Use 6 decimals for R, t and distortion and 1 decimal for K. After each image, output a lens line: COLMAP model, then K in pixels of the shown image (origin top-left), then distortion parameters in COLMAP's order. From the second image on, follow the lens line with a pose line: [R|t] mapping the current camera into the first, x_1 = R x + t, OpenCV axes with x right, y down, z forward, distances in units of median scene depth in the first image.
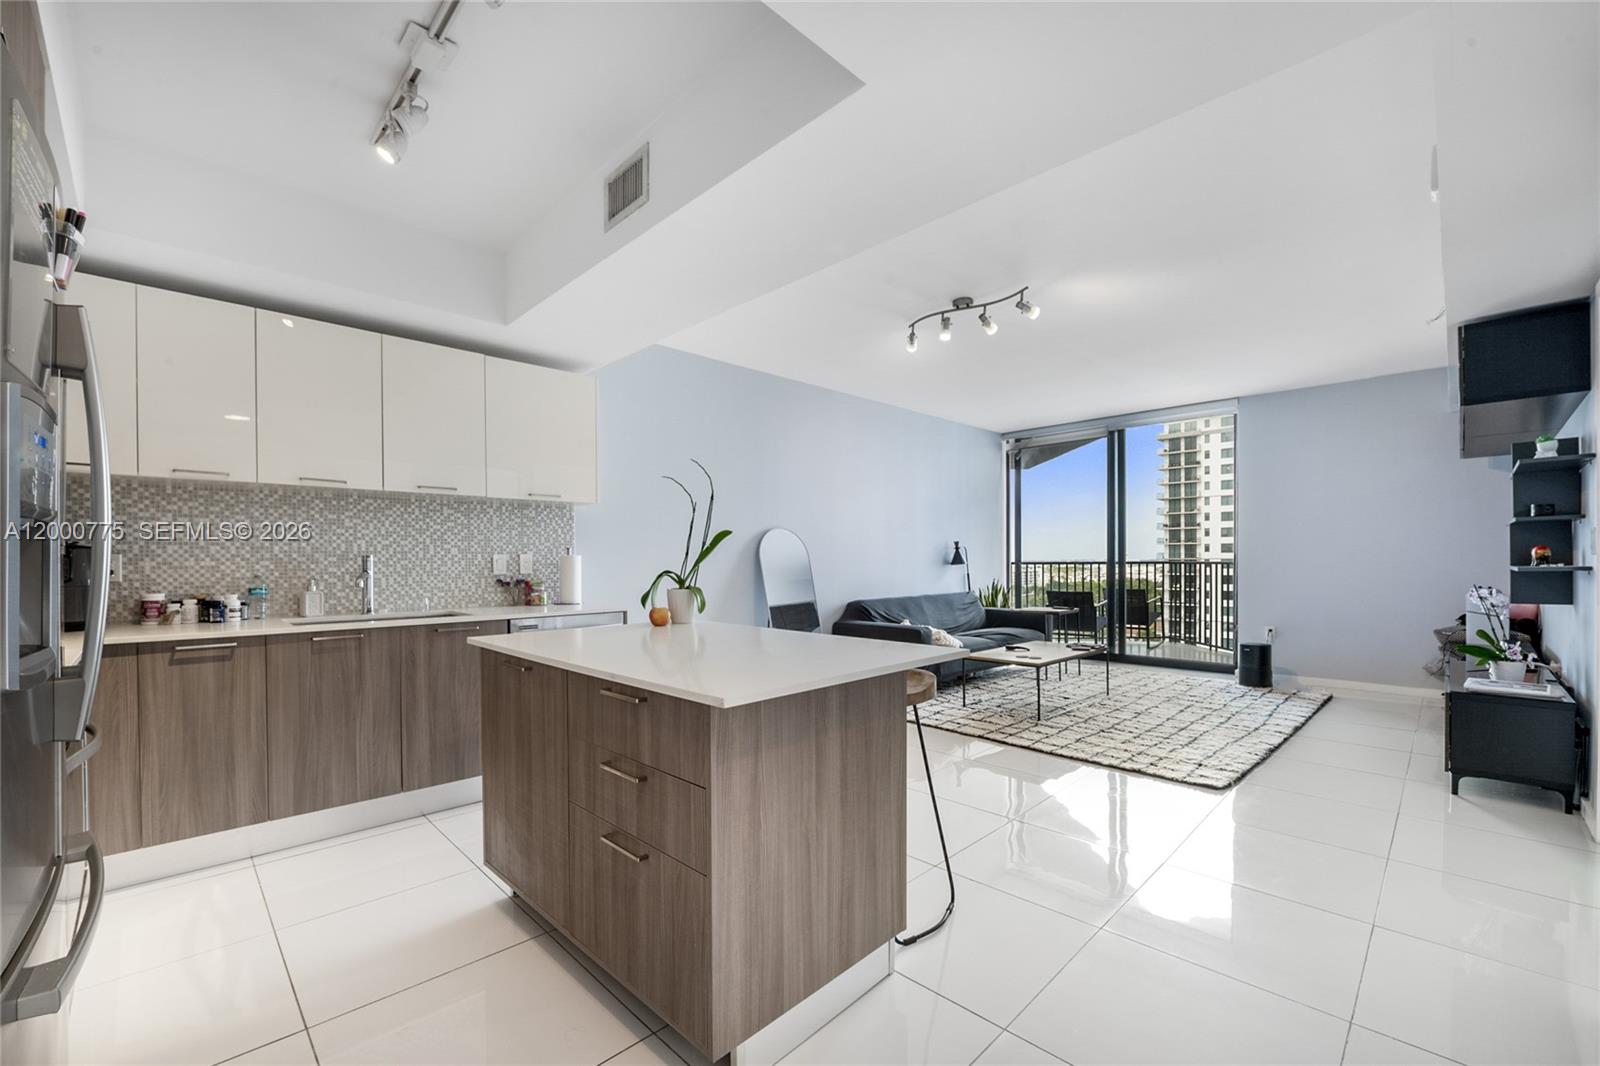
lens RADIAL K [[654.5, 0, 803.0], [0, 654.5, 566.2], [0, 0, 1]] dist [-0.009750, -0.000476]
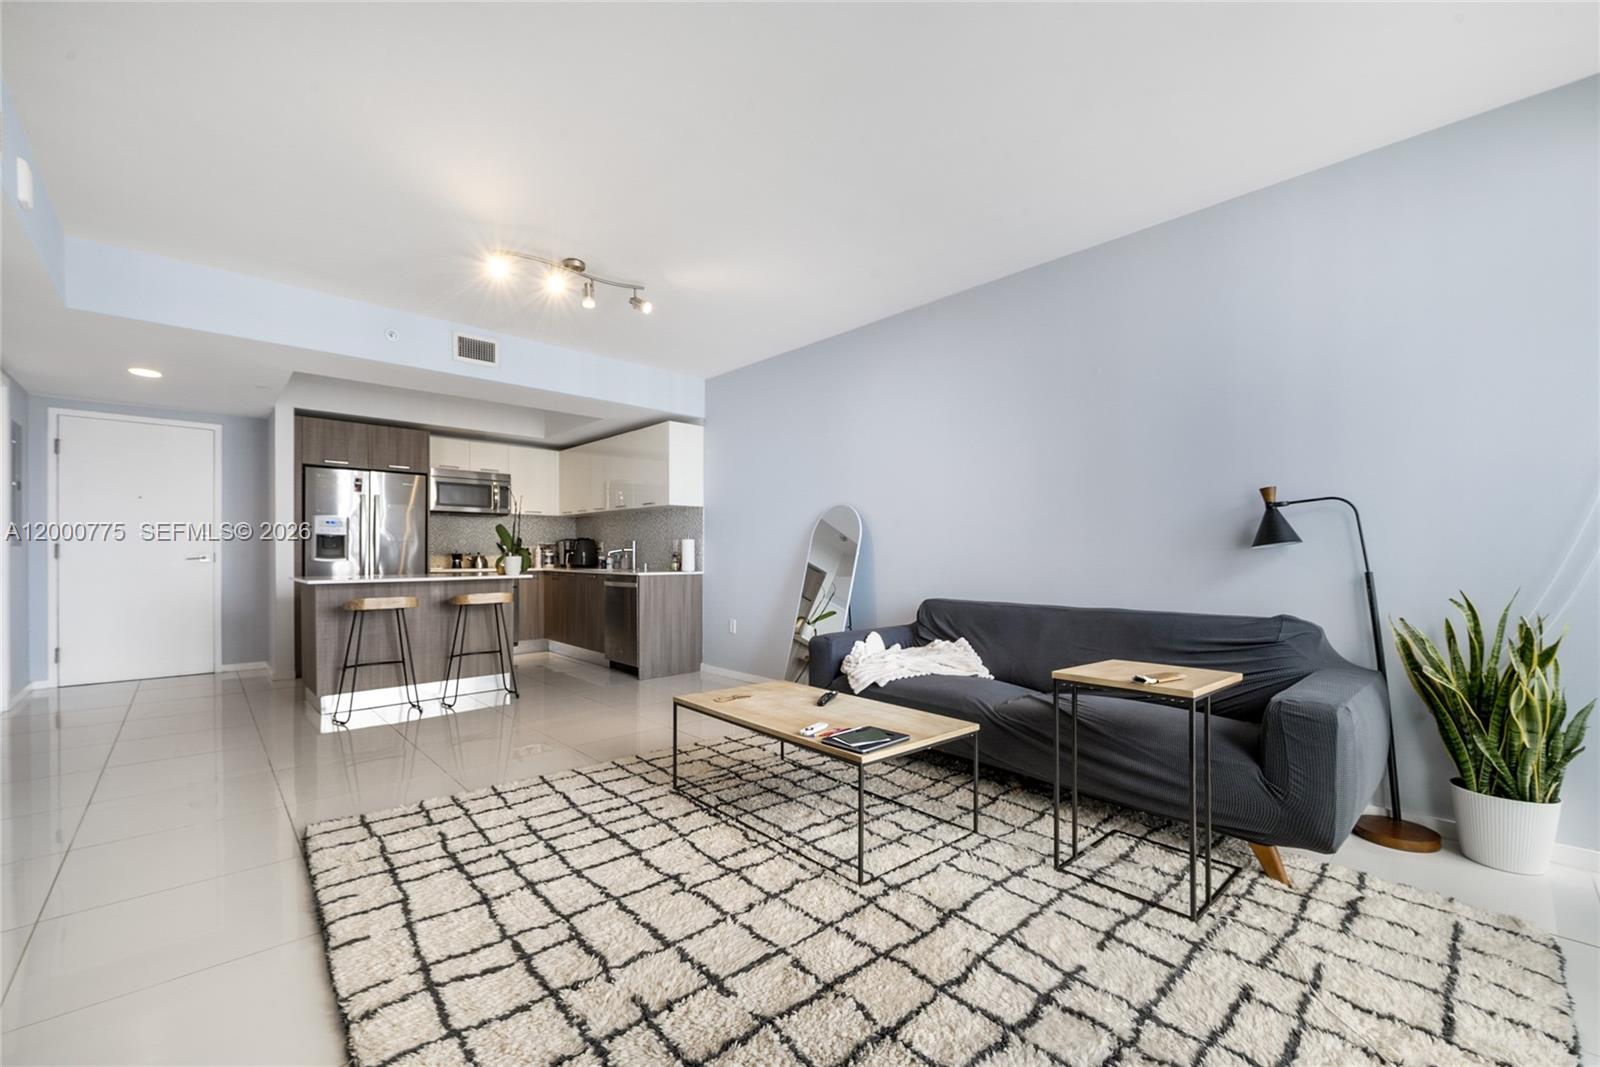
lens RADIAL K [[646.6, 0, 799.5], [0, 646.6, 556.1], [0, 0, 1]] dist [-0.003015, -0.000114]
pose [[-0.030574, 0.008910, -0.999493, 1.262180], [-0.011096, 0.999896, 0.009253, 0.005720], [0.999471, 0.011373, -0.030472, 1.460462]]
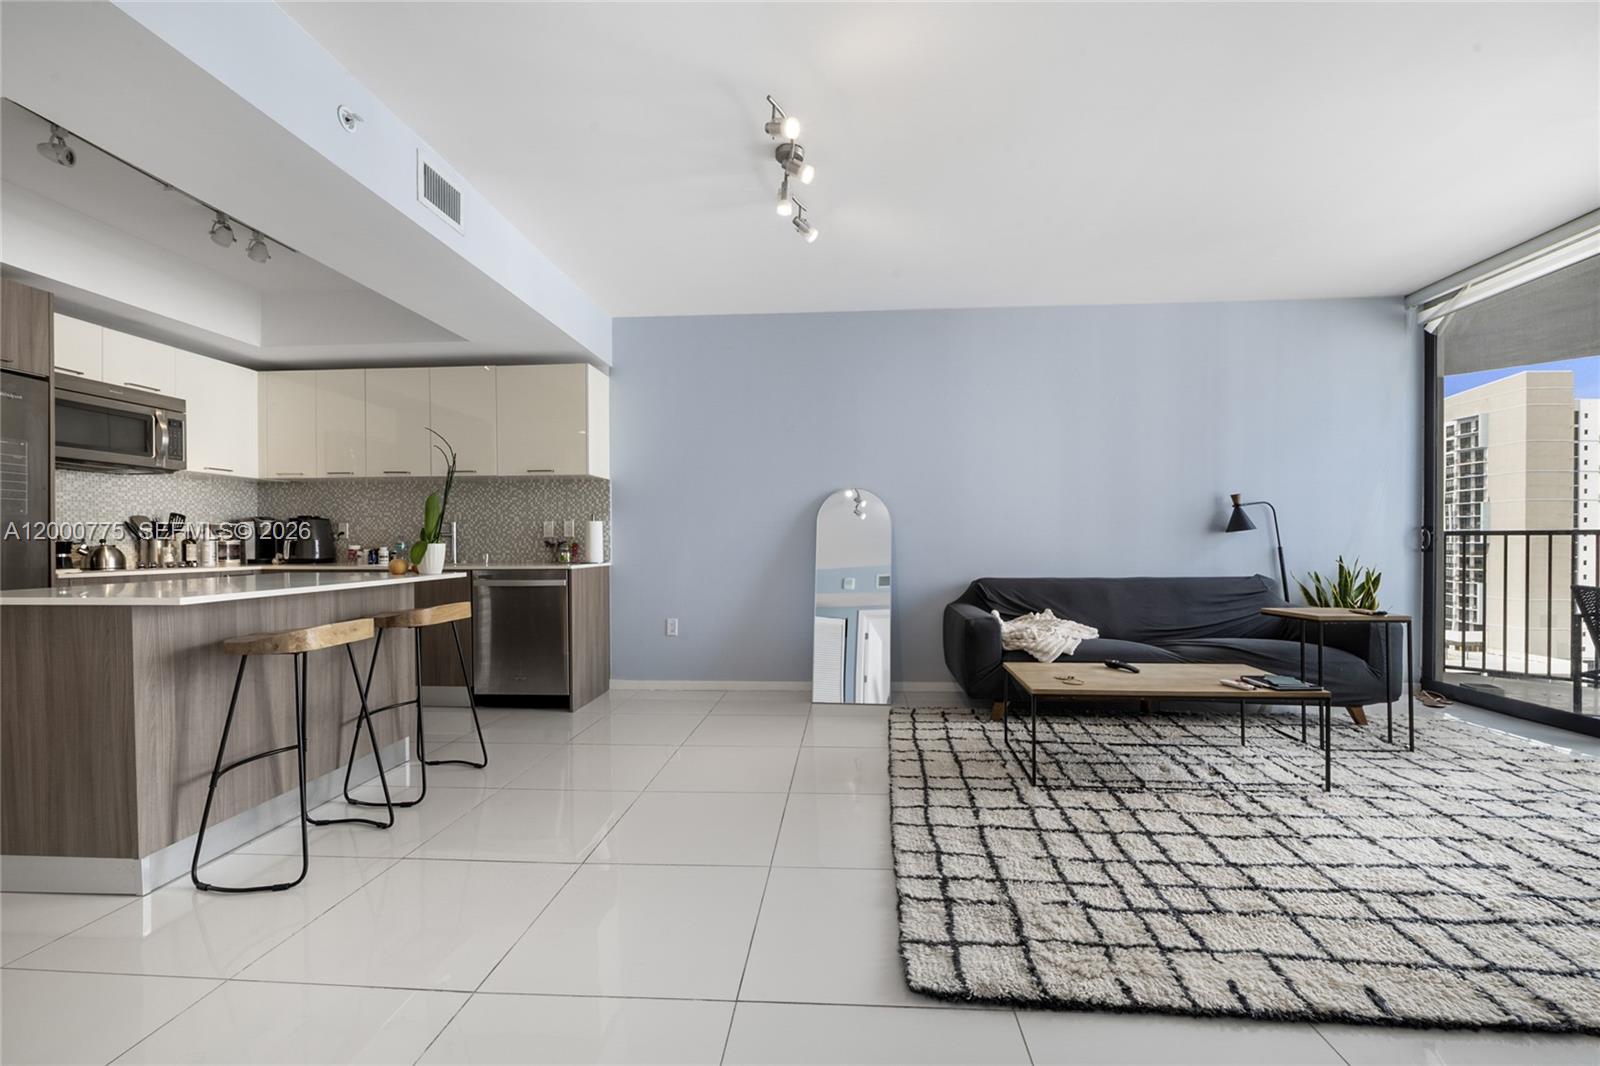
lens RADIAL K [[651.6, 0, 812.2], [0, 651.6, 548.7], [0, 0, 1]] dist [-0.009929, -0.000359]
pose [[0.663435, 0.009386, -0.748175, 0.855990], [-0.006770, 0.999956, 0.006541, 0.024283], [0.748203, 0.000726, 0.663469, 0.588698]]
